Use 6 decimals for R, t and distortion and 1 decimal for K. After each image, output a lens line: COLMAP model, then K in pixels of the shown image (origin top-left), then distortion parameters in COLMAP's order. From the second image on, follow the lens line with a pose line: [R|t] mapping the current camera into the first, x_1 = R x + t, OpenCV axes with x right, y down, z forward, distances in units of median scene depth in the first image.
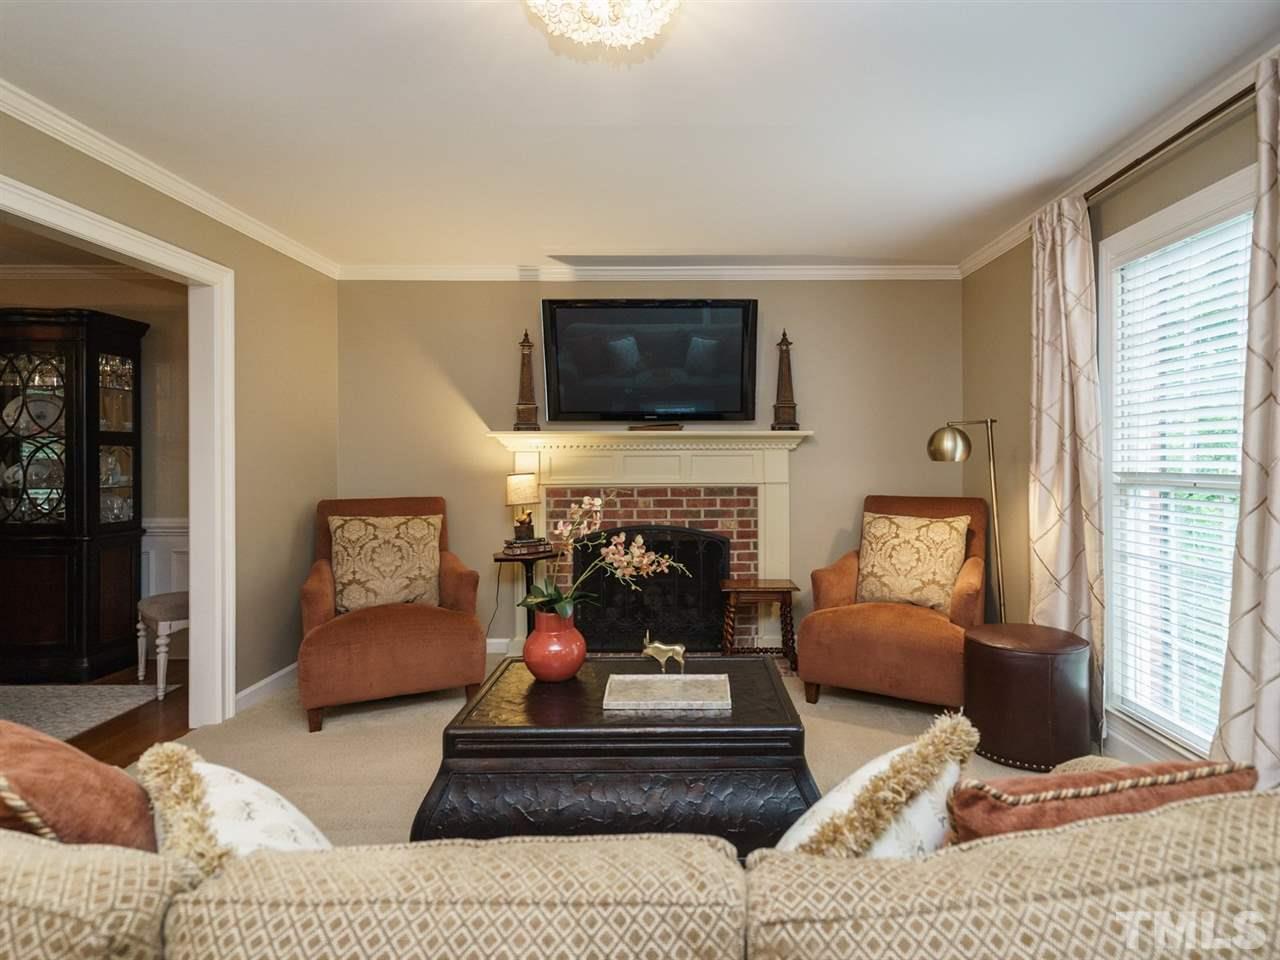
lens RADIAL K [[699.7, 0, 645.5], [0, 699.7, 469.2], [0, 0, 1]] dist [0.002972, 0.001045]
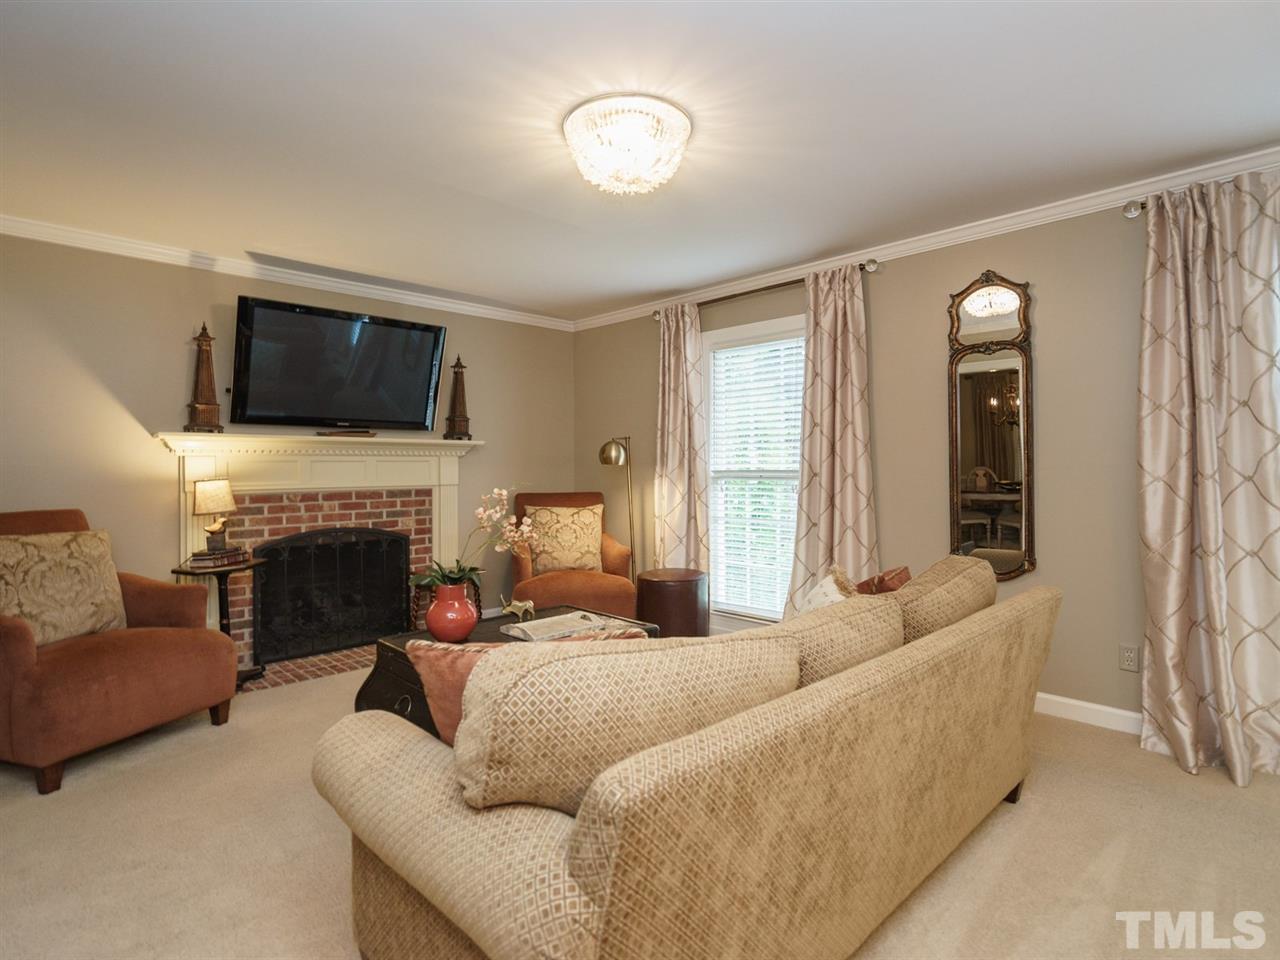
lens RADIAL K [[699.7, 0, 637.6], [0, 699.7, 472.1], [0, 0, 1]] dist [0.002972, 0.001045]
pose [[0.715809, -0.005820, 0.698271, -0.412806], [0.013426, 0.999895, -0.005429, 0.009420], [-0.698167, 0.013261, 0.715813, -0.054815]]
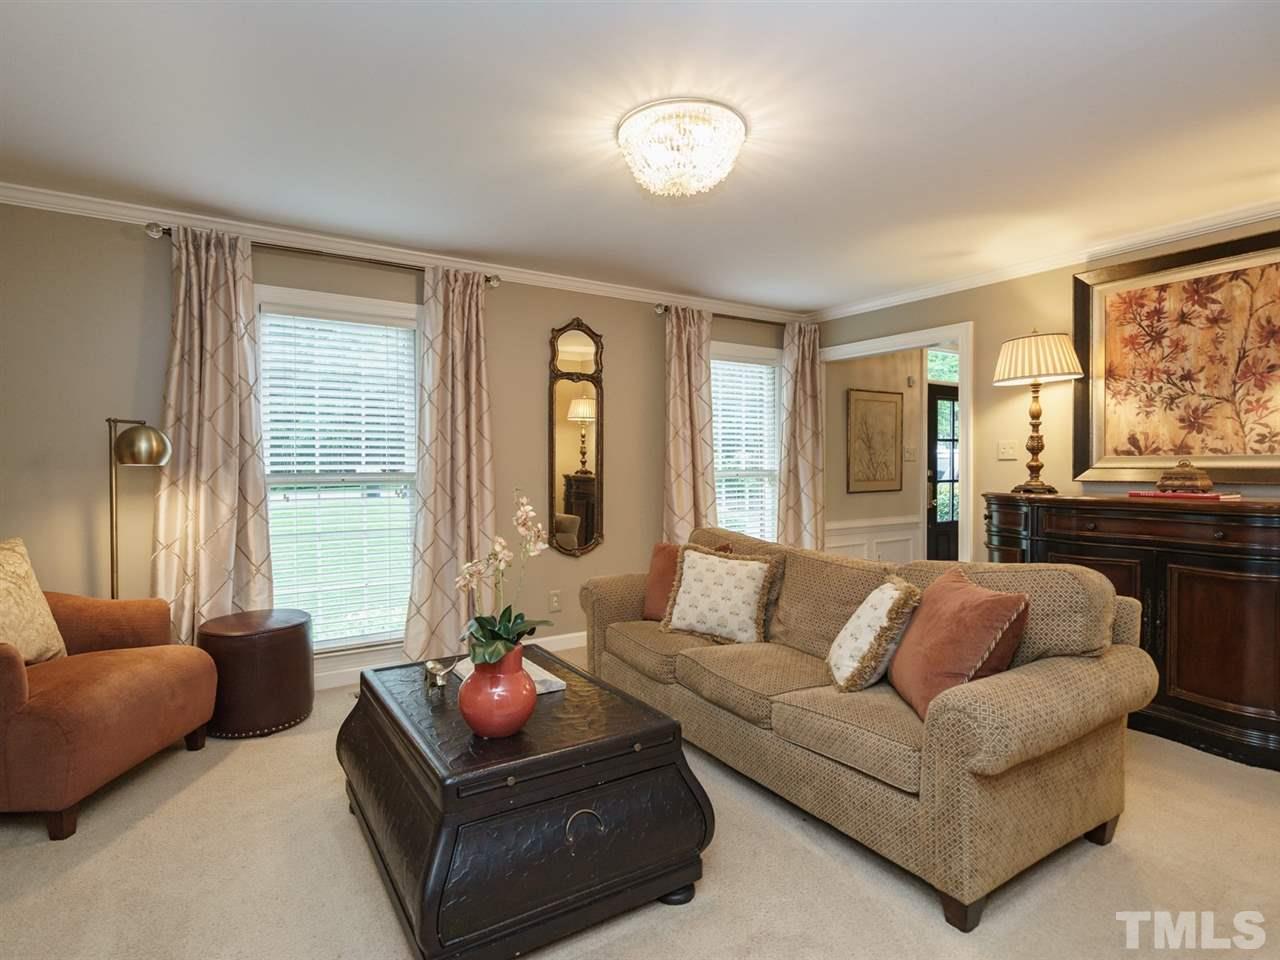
lens RADIAL K [[699.7, 0, 645.2], [0, 699.7, 473.8], [0, 0, 1]] dist [0.002972, 0.001045]
pose [[-0.557619, -0.001284, 0.830096, -0.484284], [0.017834, 0.999749, 0.013526, -0.000570], [-0.829906, 0.022346, -0.557456, 0.733287]]
